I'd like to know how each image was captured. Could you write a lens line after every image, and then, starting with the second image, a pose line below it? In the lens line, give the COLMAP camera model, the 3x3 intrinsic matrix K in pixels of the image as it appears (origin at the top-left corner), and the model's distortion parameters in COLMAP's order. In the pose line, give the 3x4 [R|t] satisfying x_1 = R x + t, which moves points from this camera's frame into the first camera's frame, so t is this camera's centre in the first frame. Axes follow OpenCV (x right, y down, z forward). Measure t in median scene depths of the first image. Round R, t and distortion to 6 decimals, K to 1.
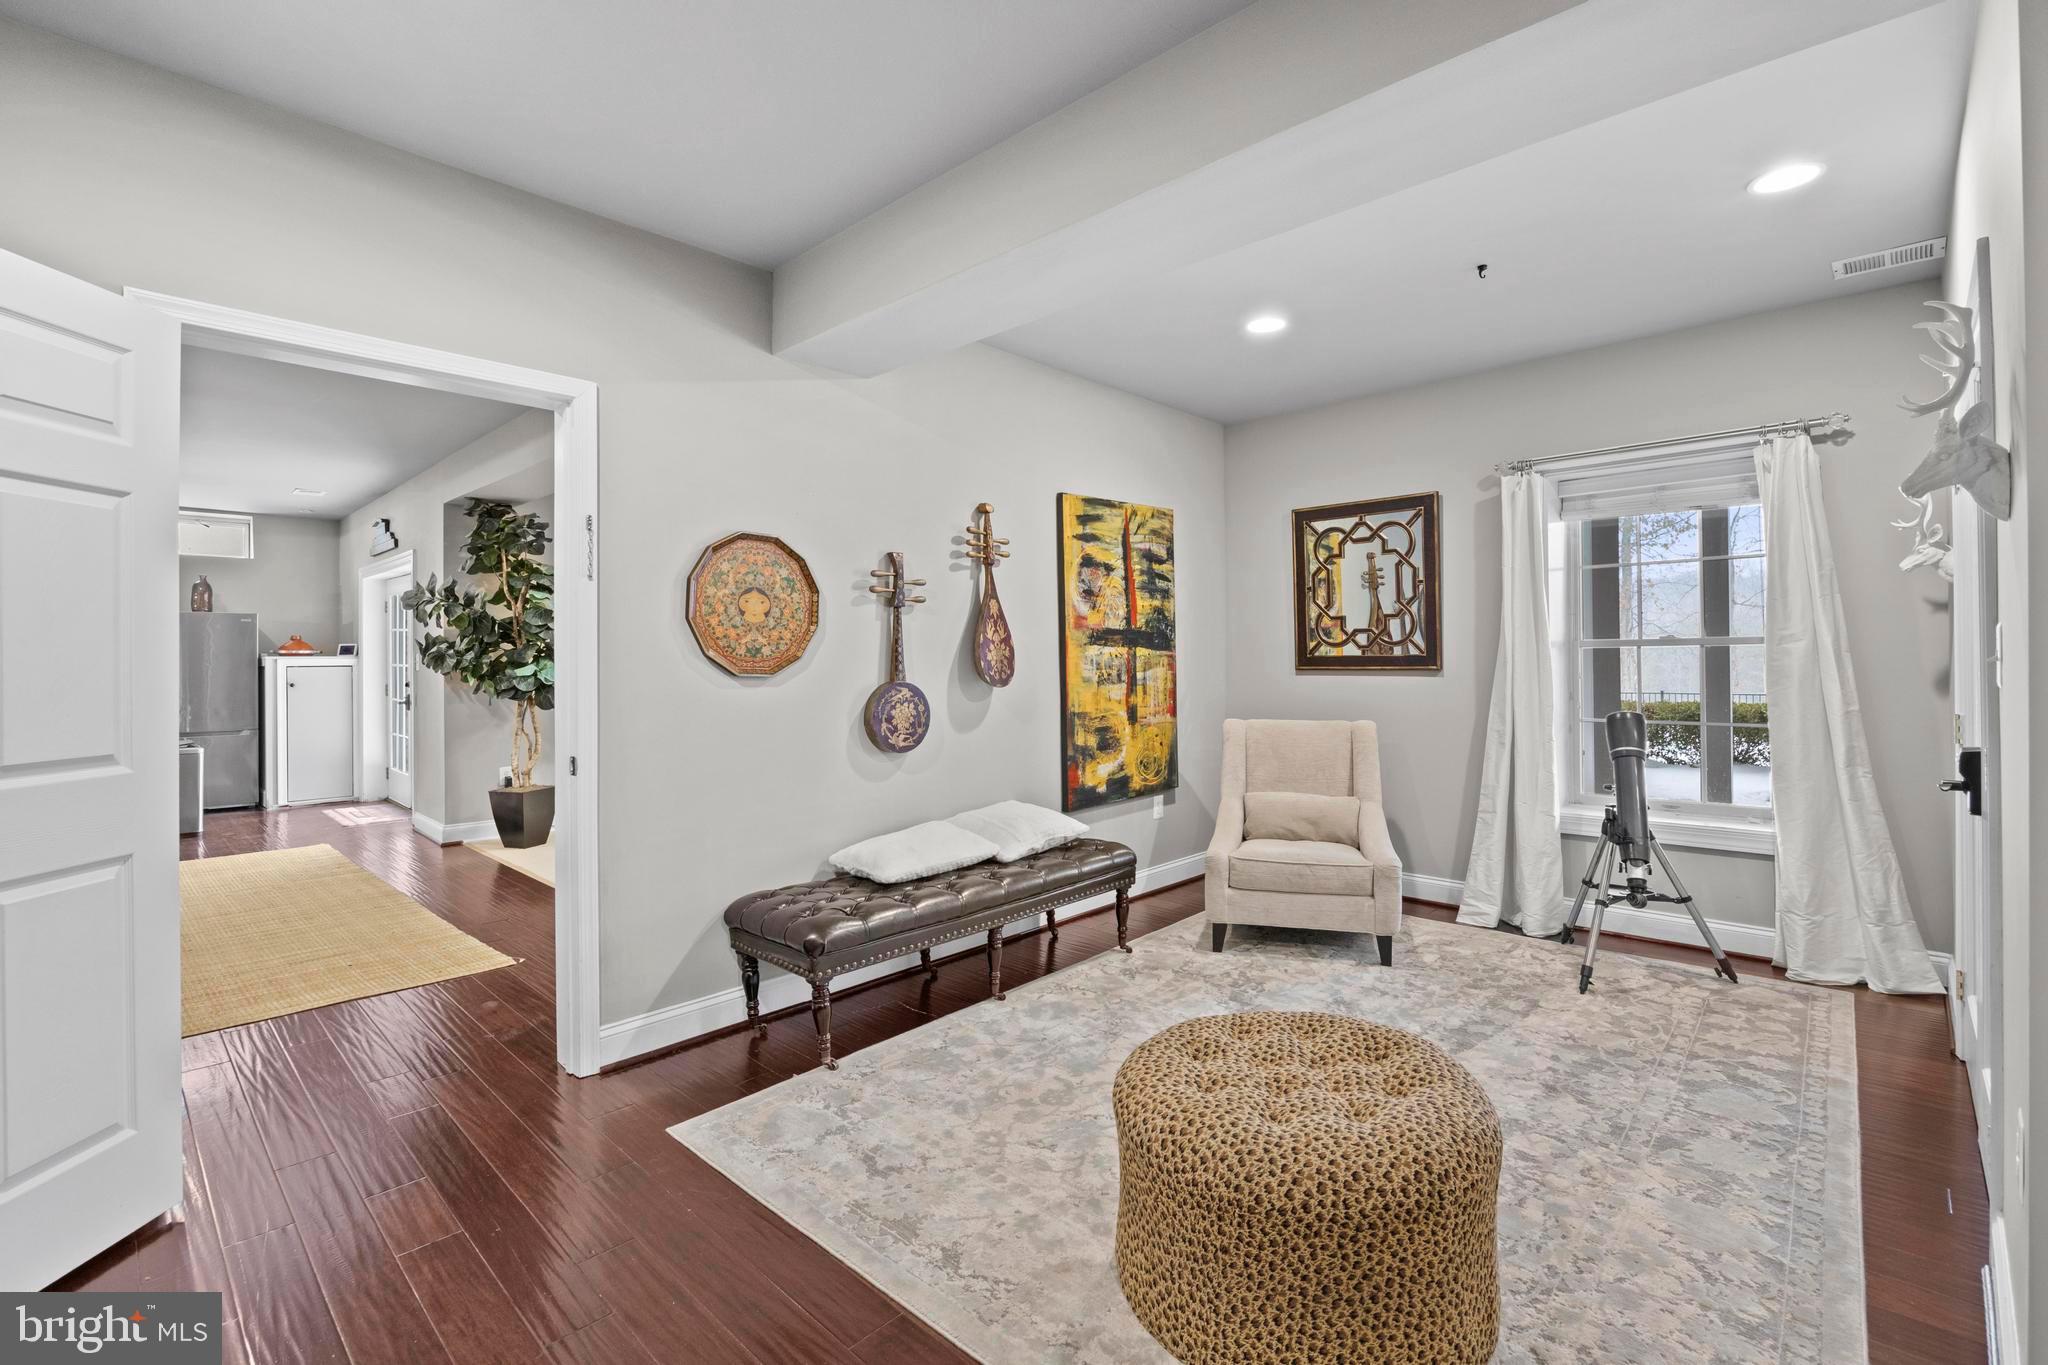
lens RADIAL K [[906.3, 0, 1040.2], [0, 906.3, 651.4], [0, 0, 1]] dist [-0.014245, 0.000339]
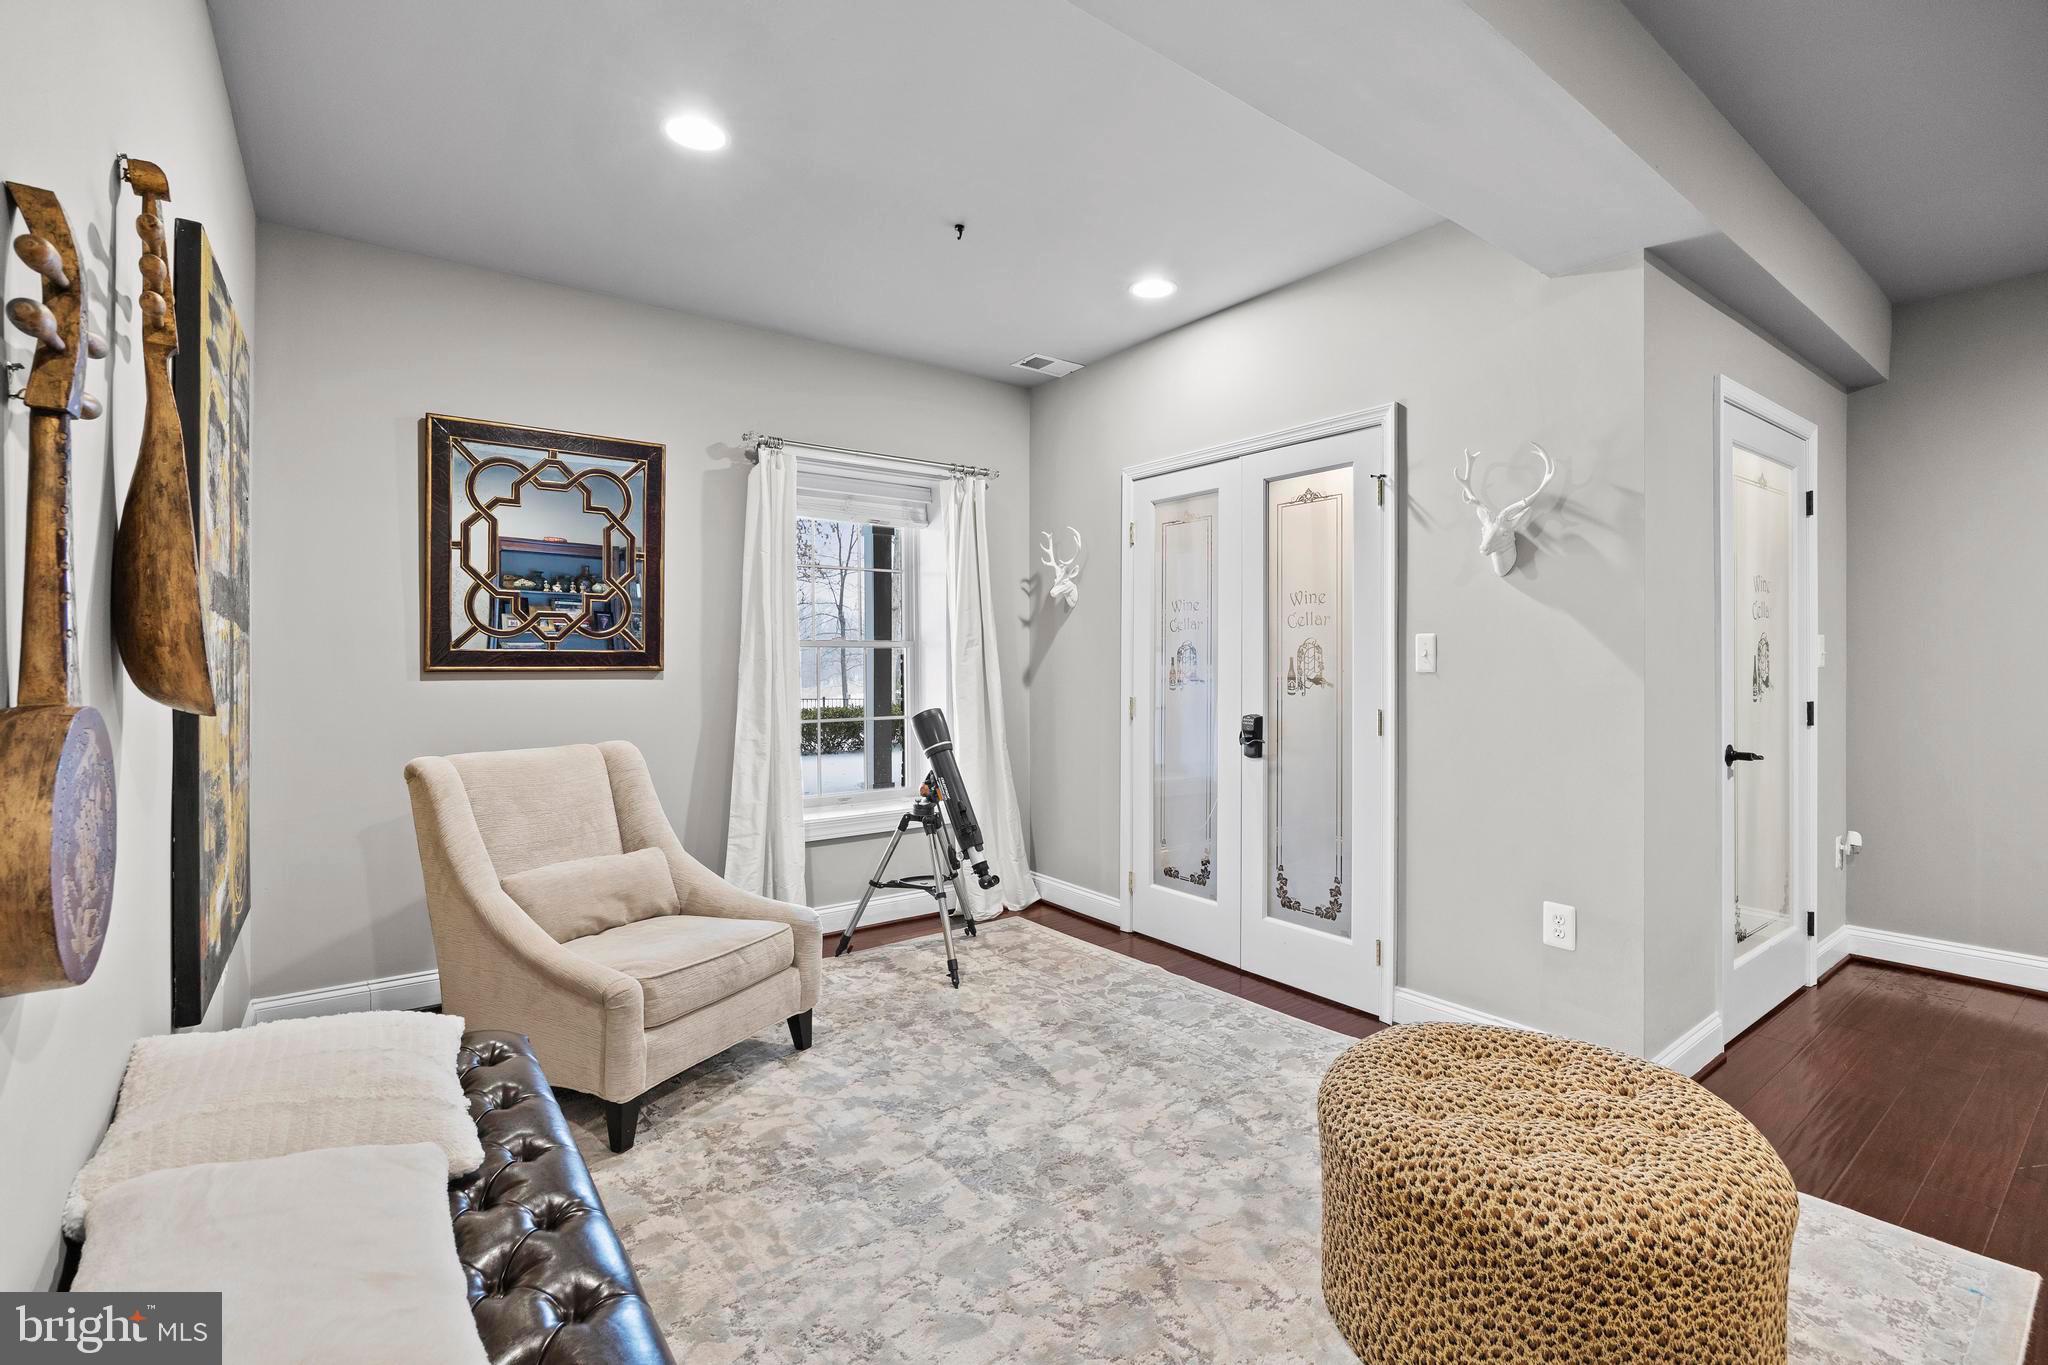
lens RADIAL K [[904.1, 0, 1032.7], [0, 904.1, 660.4], [0, 0, 1]] dist [-0.014744, 0.000079]
pose [[0.174341, 0.012485, 0.984606, -0.285818], [-0.010201, 0.999889, -0.010873, 0.017061], [-0.984633, -0.008148, 0.174449, 0.552137]]
